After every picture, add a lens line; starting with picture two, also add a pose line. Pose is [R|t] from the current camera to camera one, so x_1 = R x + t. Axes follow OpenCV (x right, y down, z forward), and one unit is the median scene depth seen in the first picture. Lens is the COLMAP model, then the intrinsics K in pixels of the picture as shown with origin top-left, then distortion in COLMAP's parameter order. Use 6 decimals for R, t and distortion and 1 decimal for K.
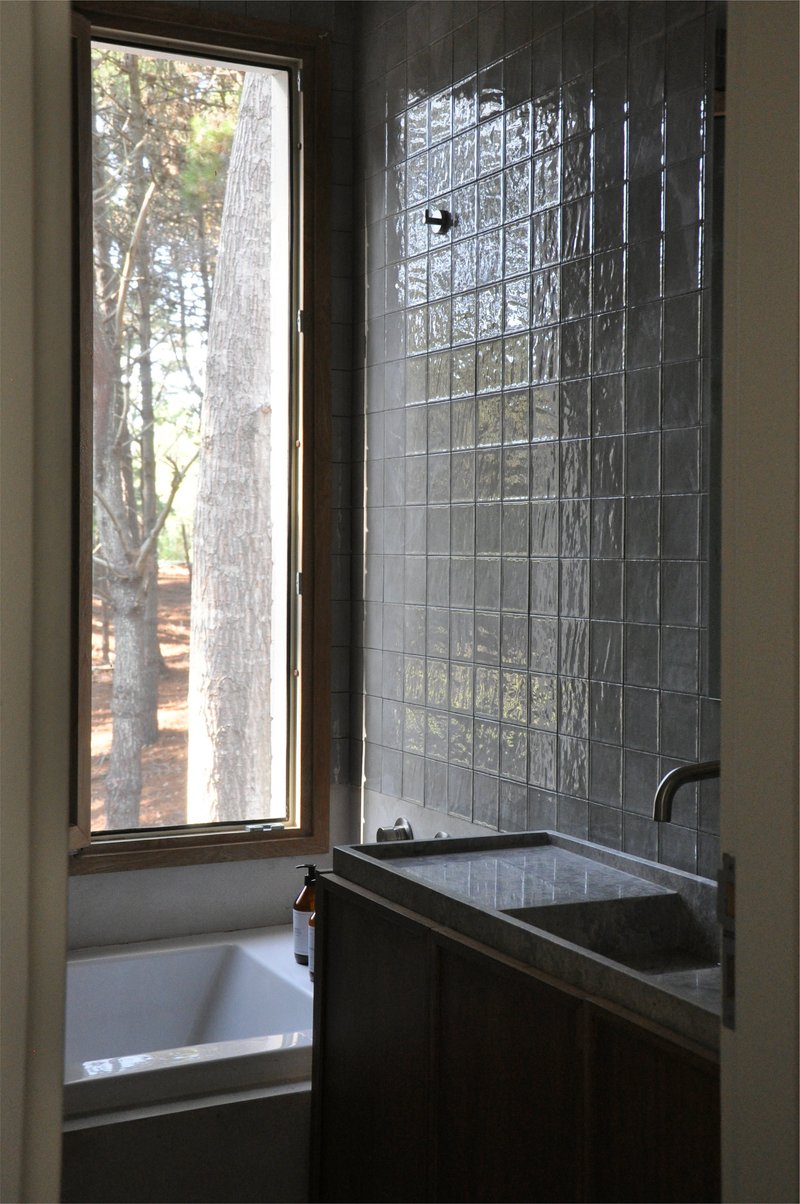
lens RADIAL K [[2012.3, 0, 400.7], [0, 2012.3, 633.2], [0, 0, 1]] dist [0.237061, -0.006742]
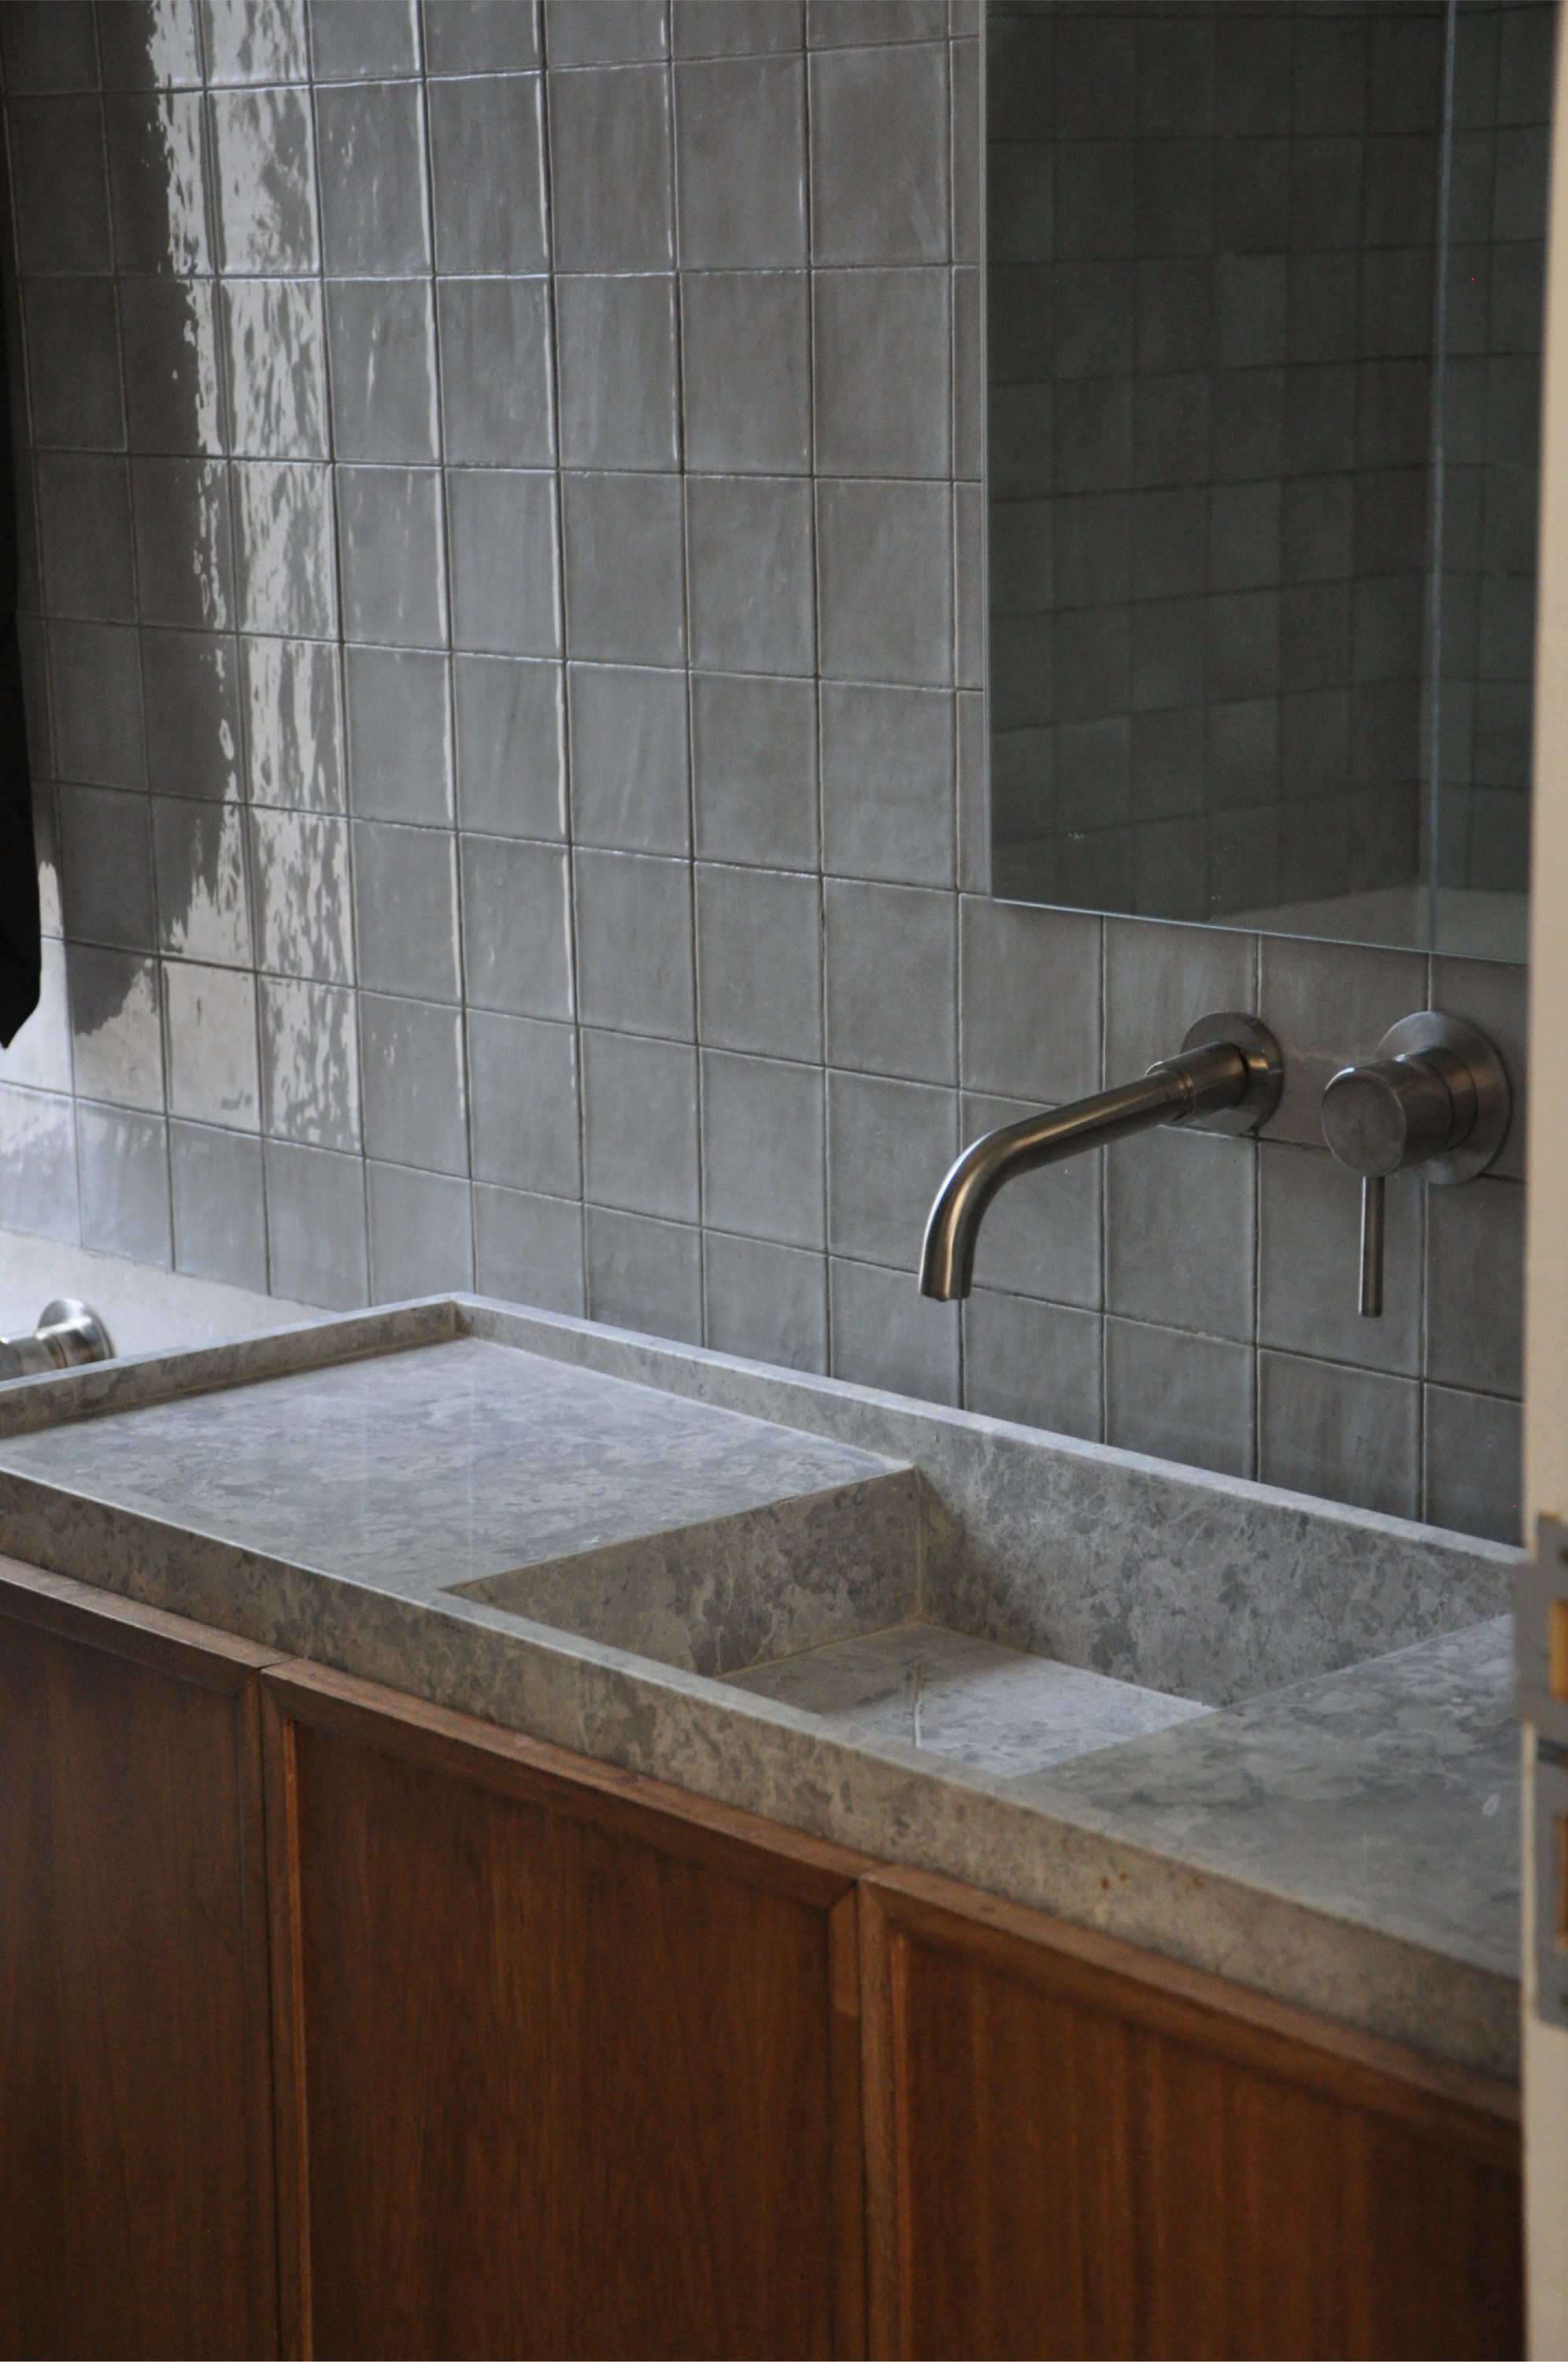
lens RADIAL K [[3947.3, 0, 785.3], [0, 3947.3, 1242.3], [0, 0, 1]] dist [0.237061, -0.006742]
pose [[0.922137, -0.076962, 0.379130, -0.134516], [0.014192, 0.986082, 0.165653, -0.021308], [-0.386602, -0.147375, 0.910395, 0.396621]]
